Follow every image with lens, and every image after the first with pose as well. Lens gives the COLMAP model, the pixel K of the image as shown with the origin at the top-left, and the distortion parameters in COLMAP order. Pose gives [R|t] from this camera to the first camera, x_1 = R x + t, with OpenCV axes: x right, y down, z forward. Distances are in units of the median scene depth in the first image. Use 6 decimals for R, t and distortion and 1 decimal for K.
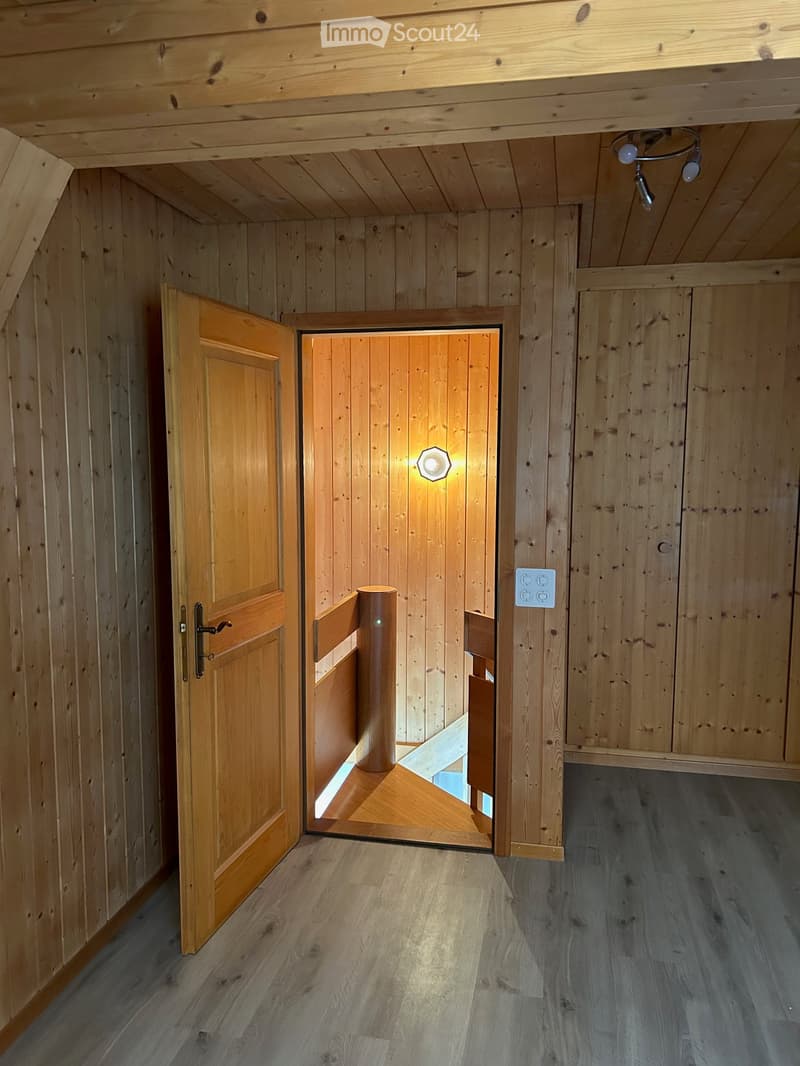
lens RADIAL K [[806.0, 0, 398.1], [0, 806.0, 548.7], [0, 0, 1]] dist [0.051305, -0.058545]
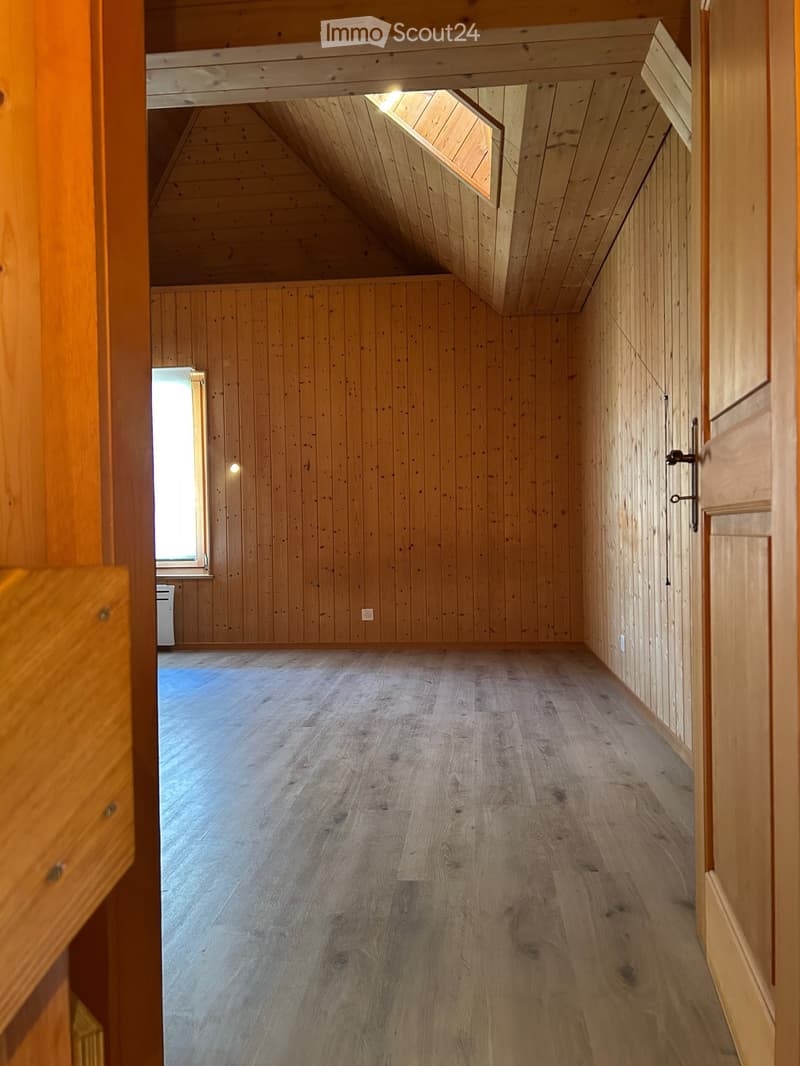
lens RADIAL K [[806.0, 0, 404.4], [0, 806.0, 536.0], [0, 0, 1]] dist [0.051305, -0.058545]
pose [[-0.993502, 0.009202, -0.113445, 0.057717], [-0.005242, 0.991969, 0.126370, 0.063143], [0.113697, 0.126143, -0.985475, 1.295471]]
